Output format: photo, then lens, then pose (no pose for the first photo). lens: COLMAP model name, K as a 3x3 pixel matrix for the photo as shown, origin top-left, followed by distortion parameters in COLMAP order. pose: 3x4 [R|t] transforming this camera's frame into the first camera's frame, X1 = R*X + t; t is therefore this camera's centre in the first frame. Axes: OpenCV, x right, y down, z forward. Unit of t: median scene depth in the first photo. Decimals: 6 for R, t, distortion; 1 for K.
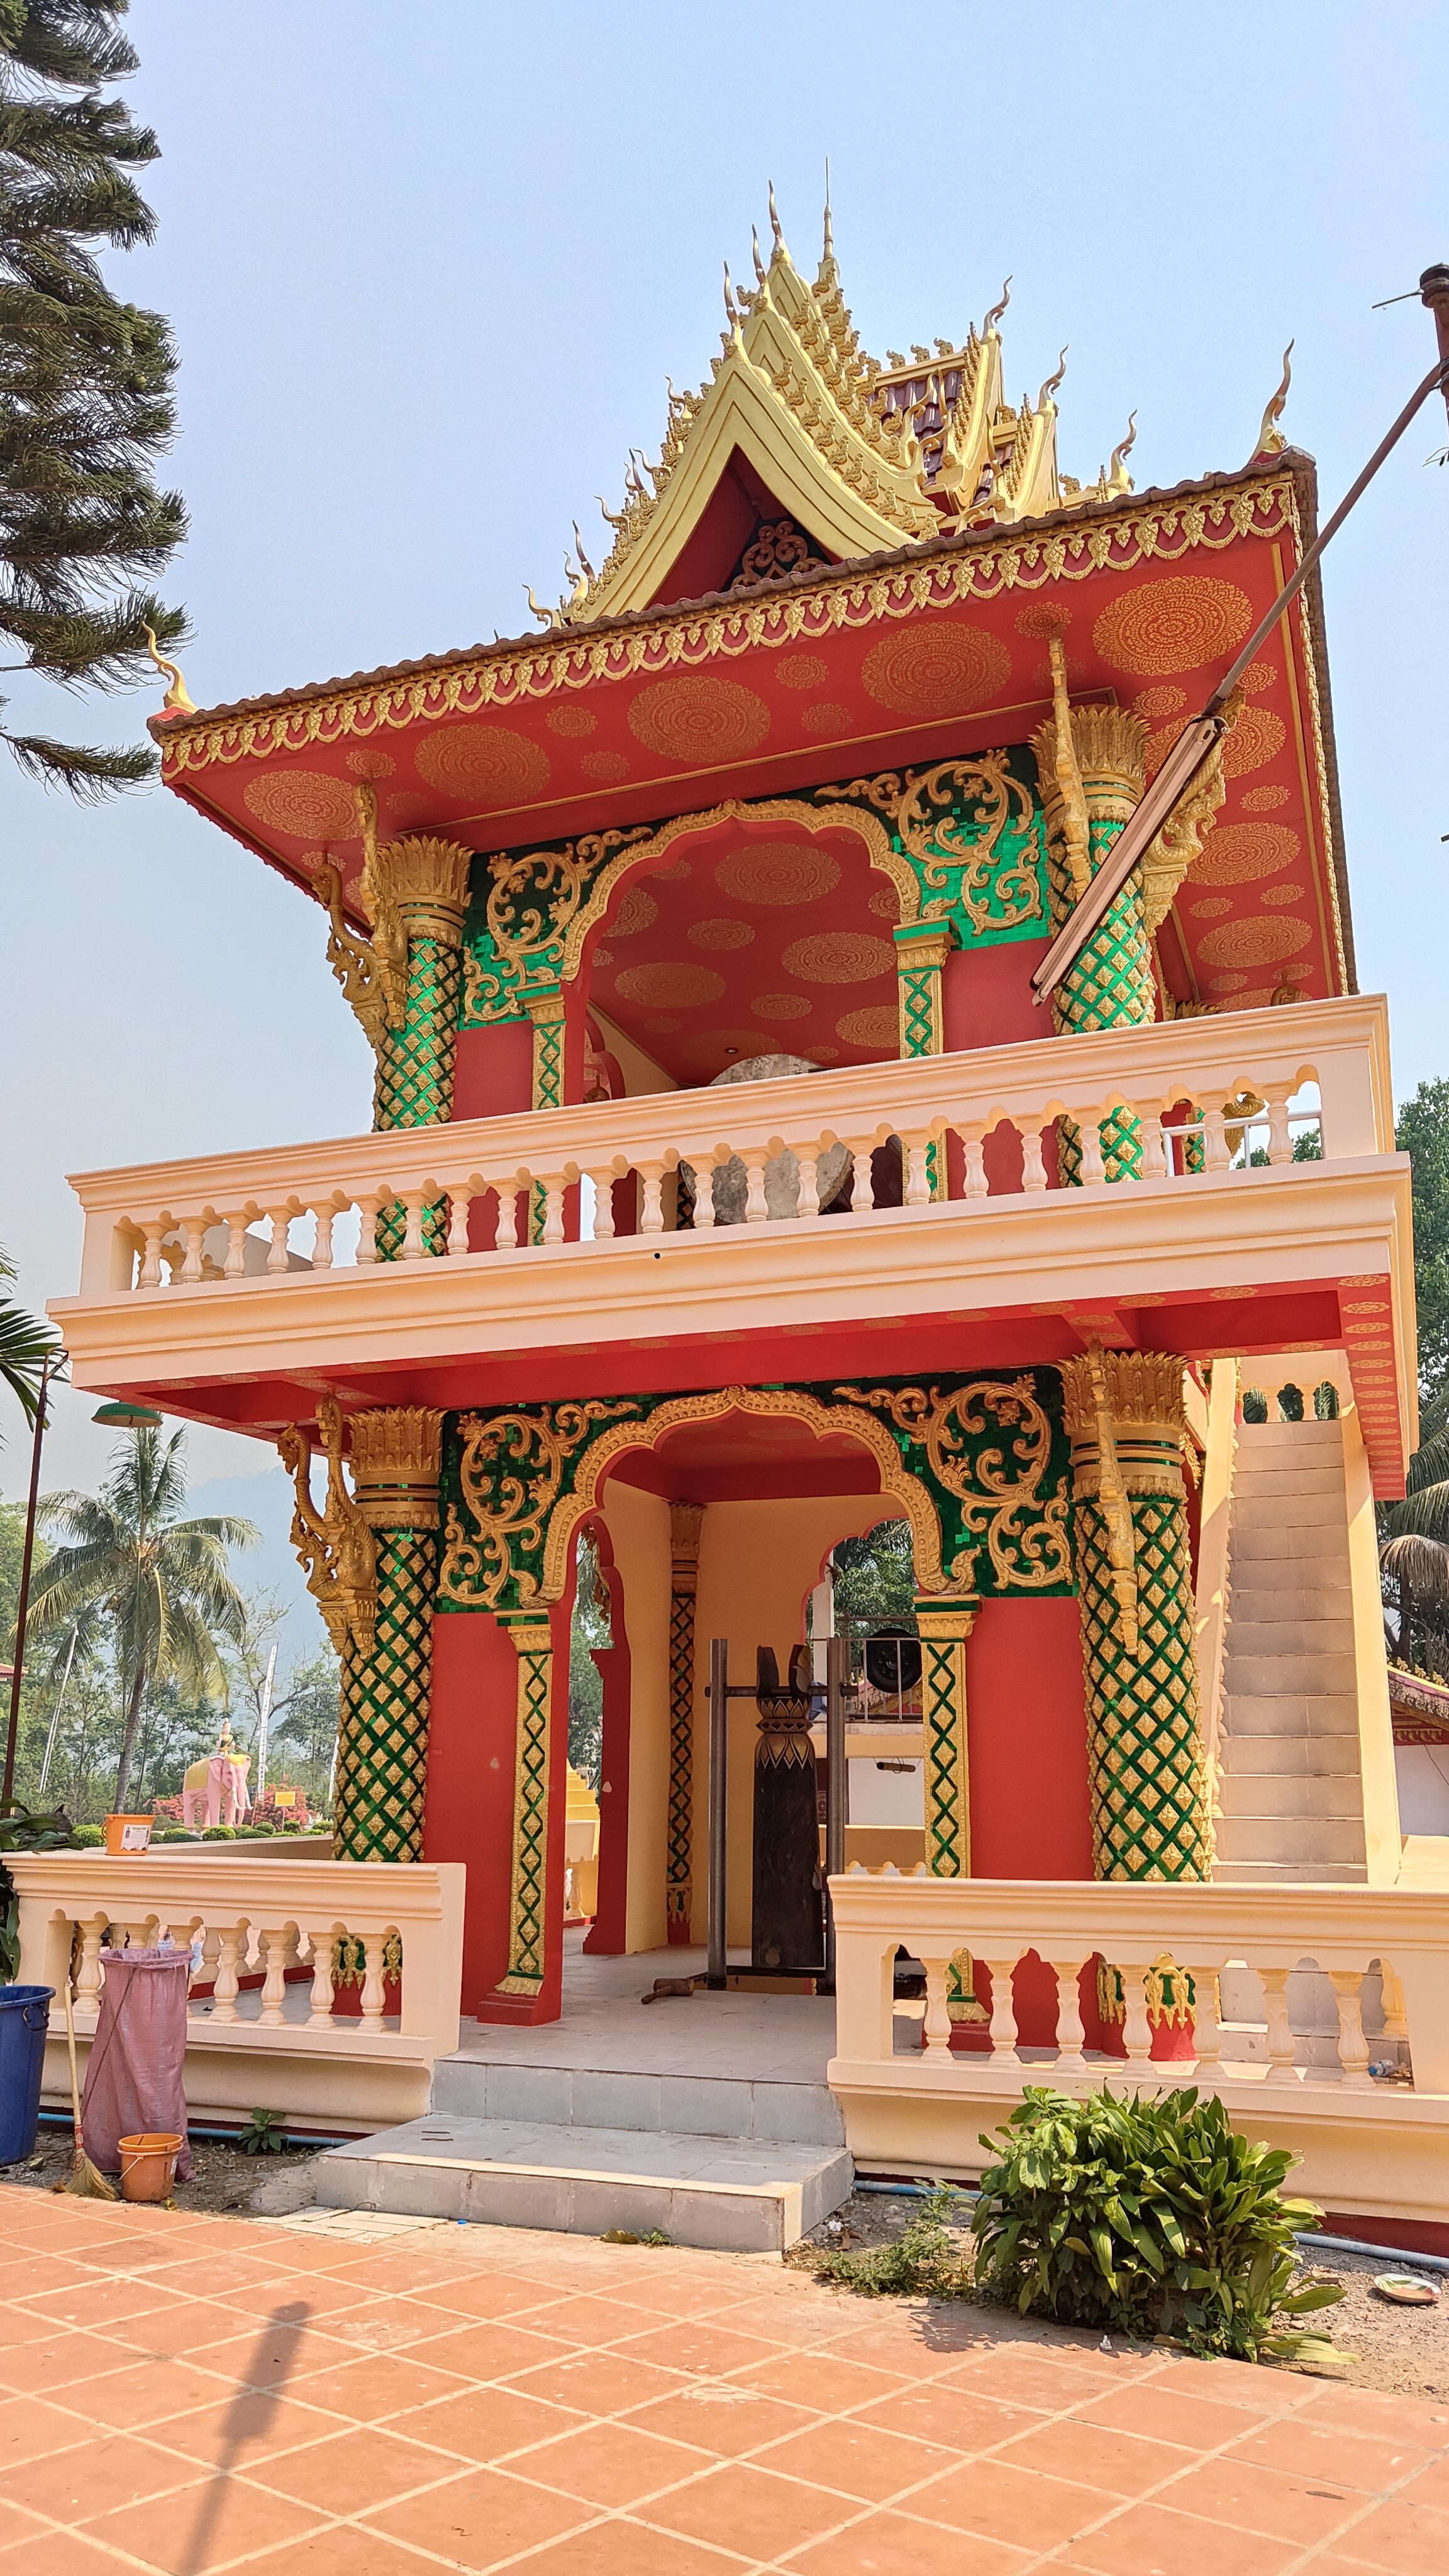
lens RADIAL K [[1798.8, 0, 724.4], [0, 1798.8, 1287.4], [0, 0, 1]] dist [0.003439, -0.000836]
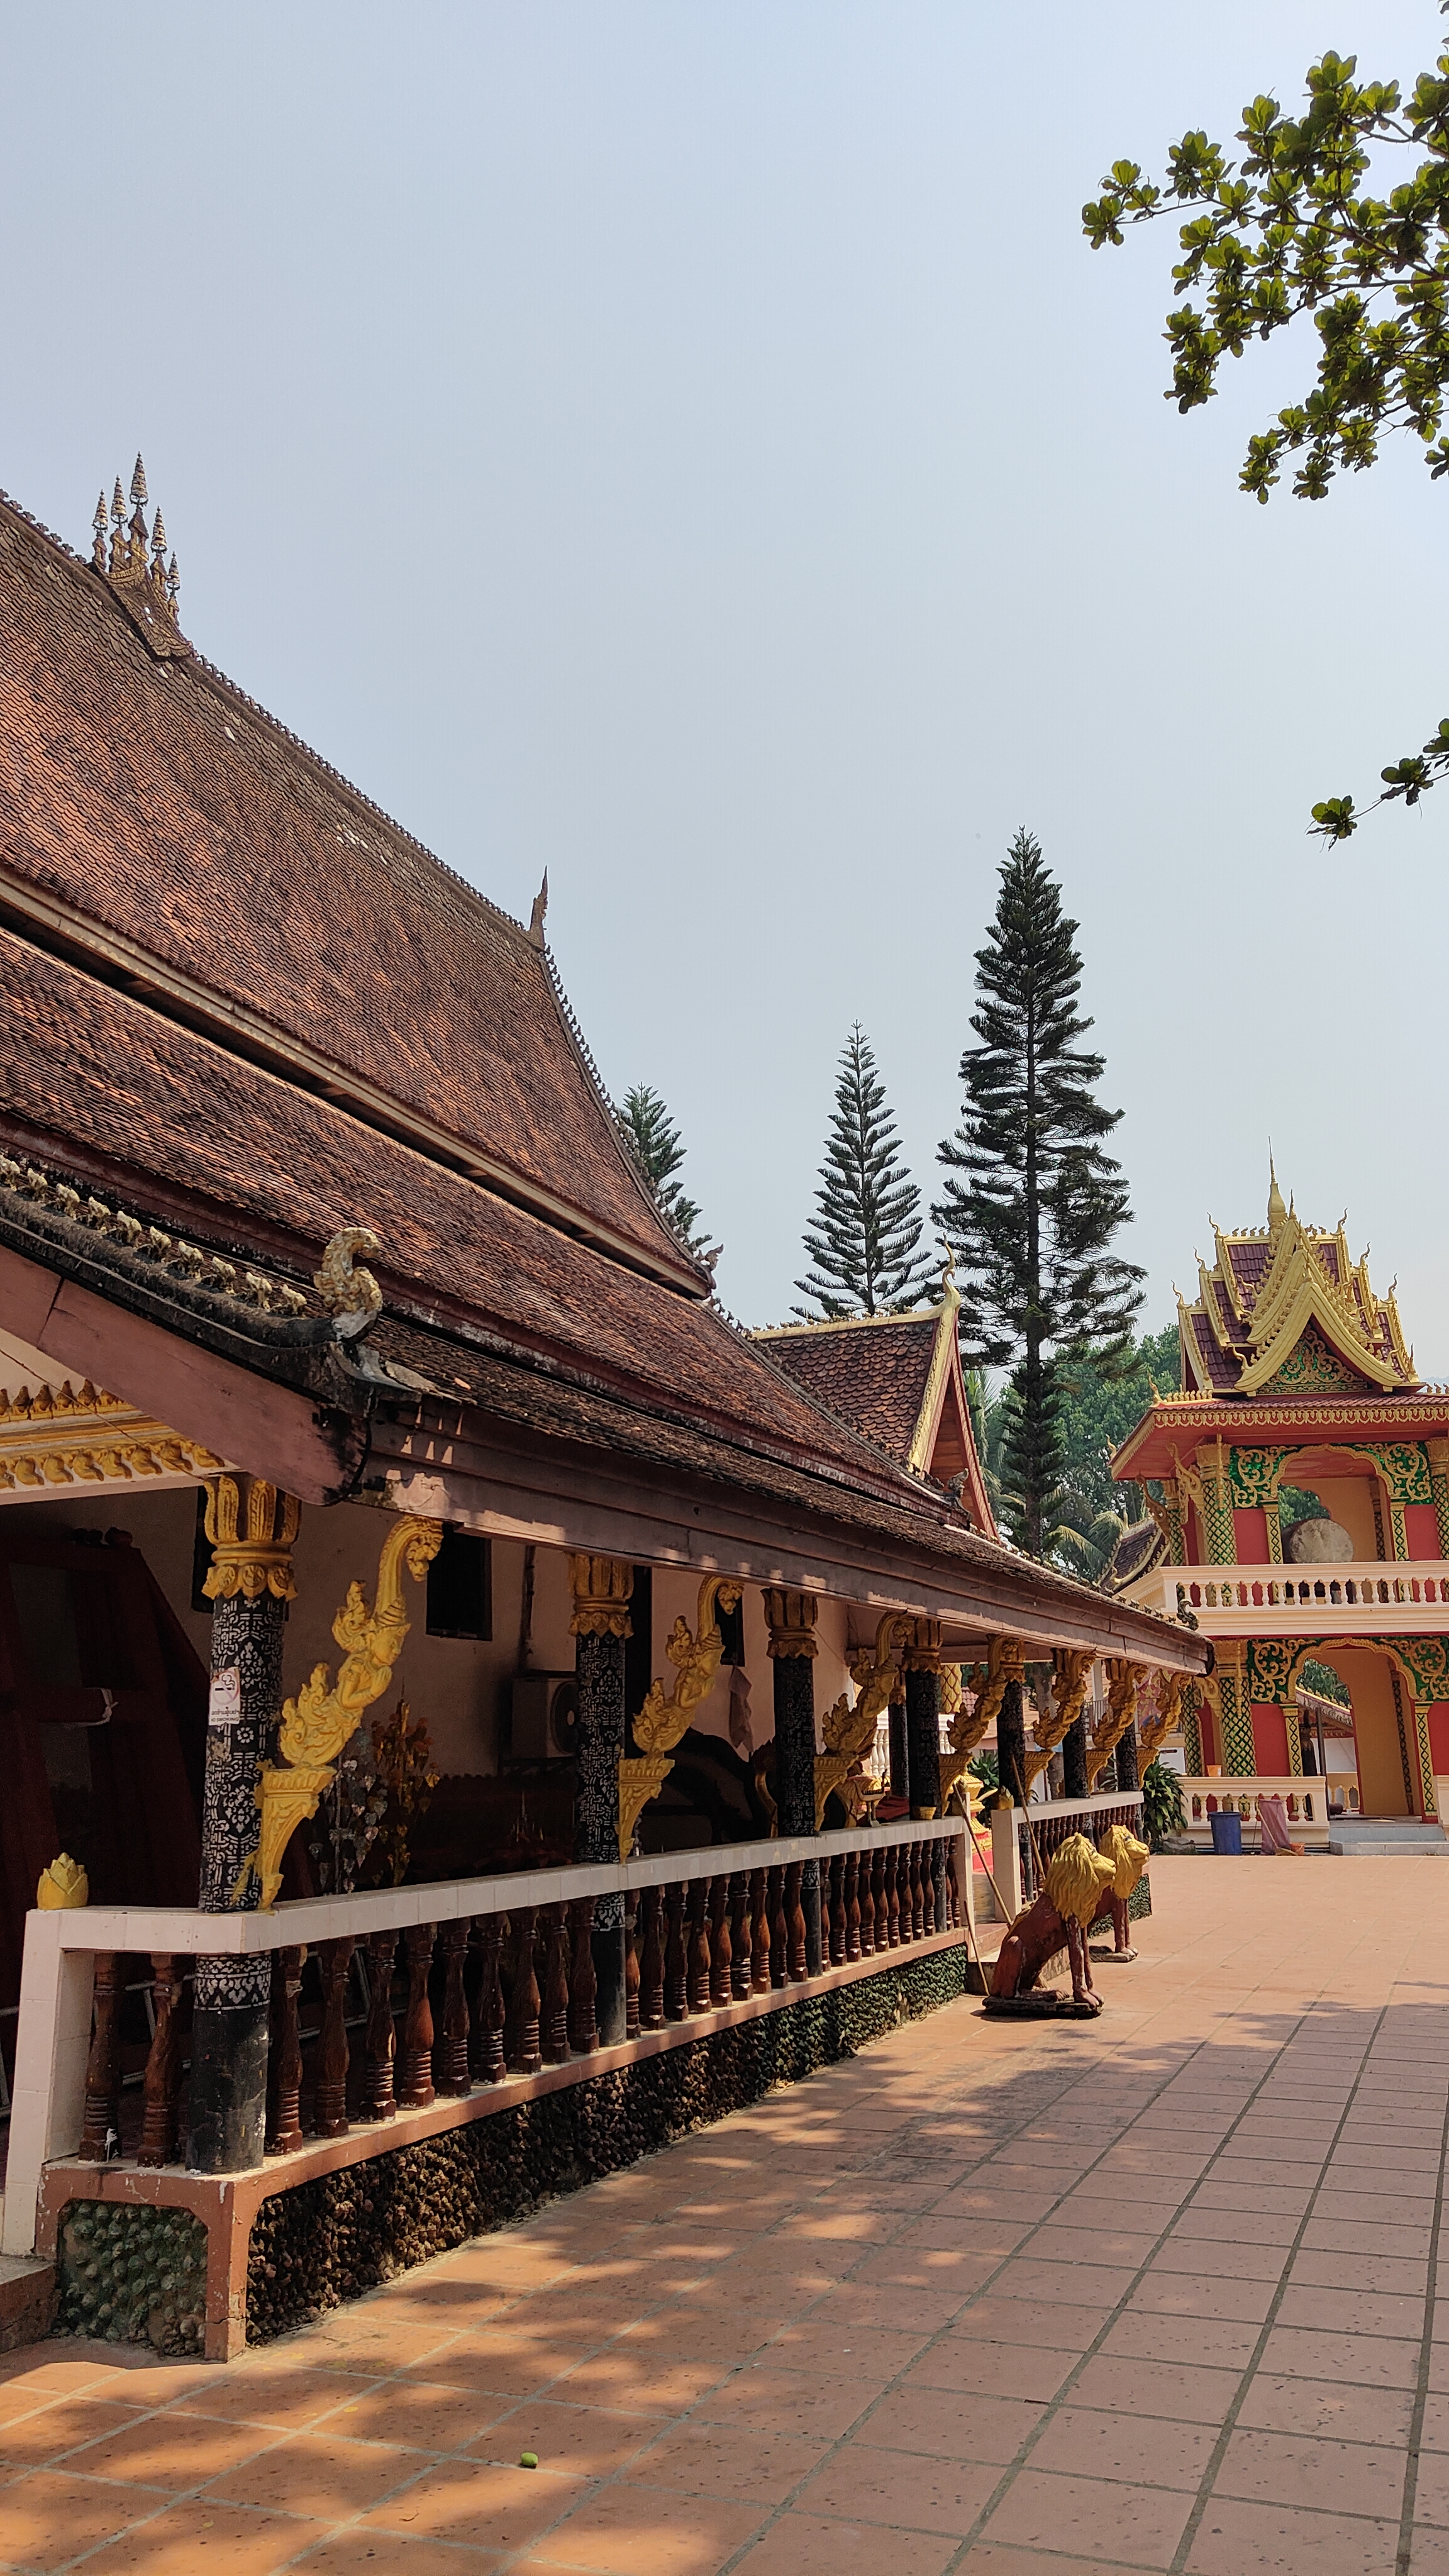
lens RADIAL K [[1798.8, 0, 723.7], [0, 1798.8, 1286.7], [0, 0, 1]] dist [0.003439, -0.000836]
pose [[0.962510, 0.056620, 0.265273, -1.974781], [-0.056405, 0.998372, -0.008434, -0.486758], [-0.265318, -0.006845, 0.964137, -1.860219]]
